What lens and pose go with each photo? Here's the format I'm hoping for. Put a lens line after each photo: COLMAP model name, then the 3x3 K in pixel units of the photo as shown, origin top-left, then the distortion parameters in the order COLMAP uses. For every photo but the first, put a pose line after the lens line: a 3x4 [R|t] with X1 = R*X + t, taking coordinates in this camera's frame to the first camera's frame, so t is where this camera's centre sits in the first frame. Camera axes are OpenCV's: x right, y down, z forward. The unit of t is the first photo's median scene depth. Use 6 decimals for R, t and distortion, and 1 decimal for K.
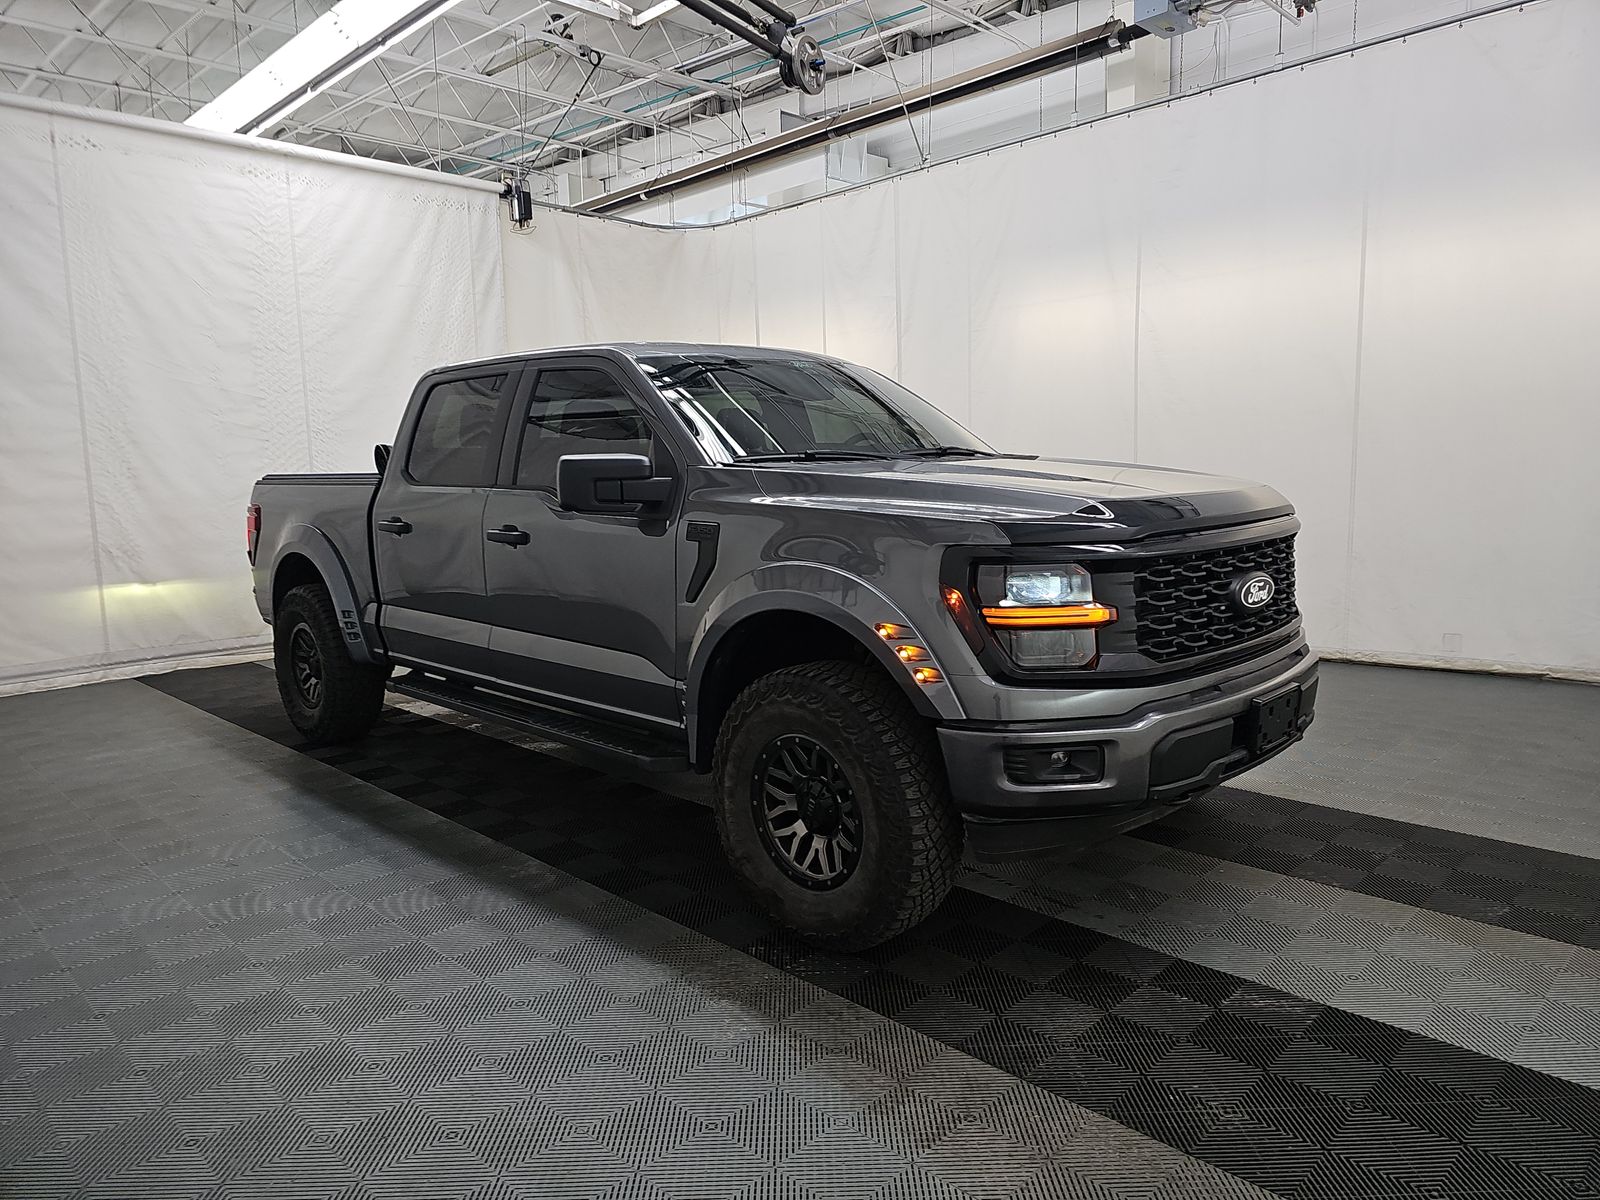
lens RADIAL K [[1066.2, 0, 802.0], [0, 1066.2, 602.8], [0, 0, 1]] dist [0.031493, -0.027590]
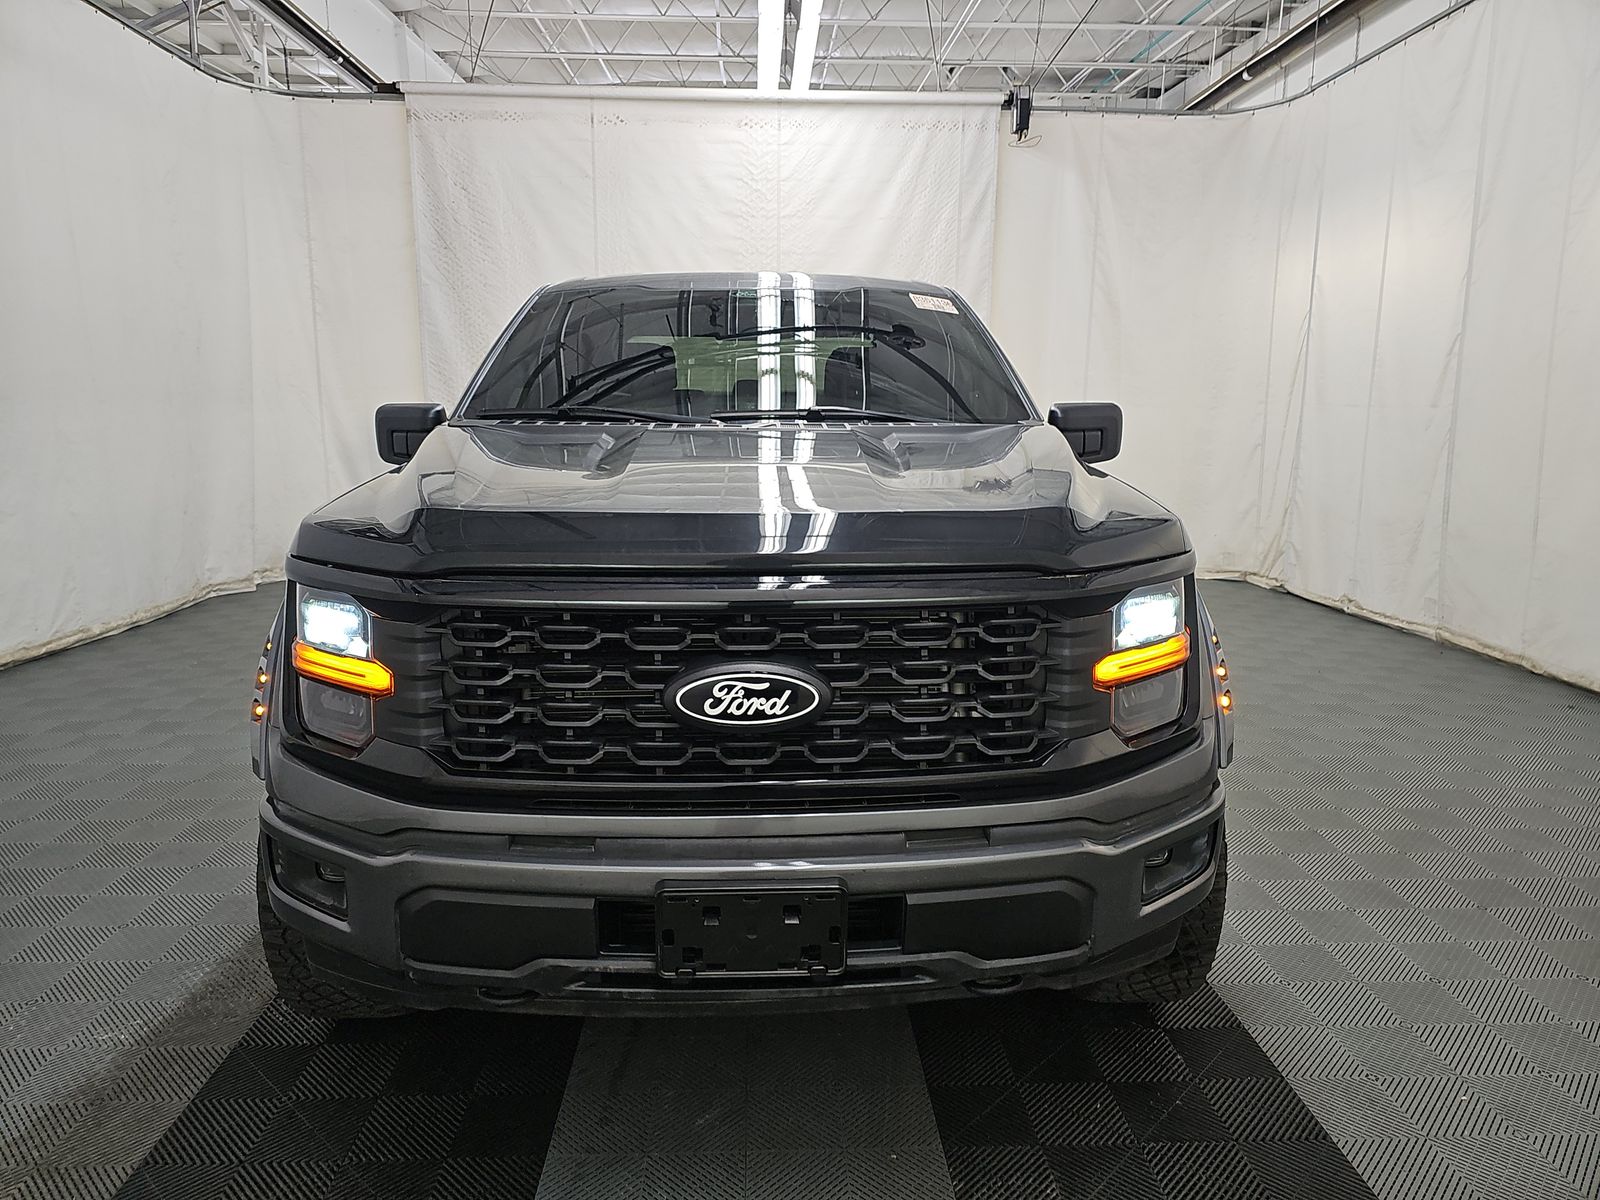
lens RADIAL K [[1066.2, 0, 808.0], [0, 1066.2, 608.4], [0, 0, 1]] dist [0.031493, -0.027590]
pose [[0.723182, 0.160944, -0.671643, 0.318897], [-0.113389, 0.986942, 0.114408, -0.048577], [0.681285, -0.006580, 0.731988, 0.240720]]
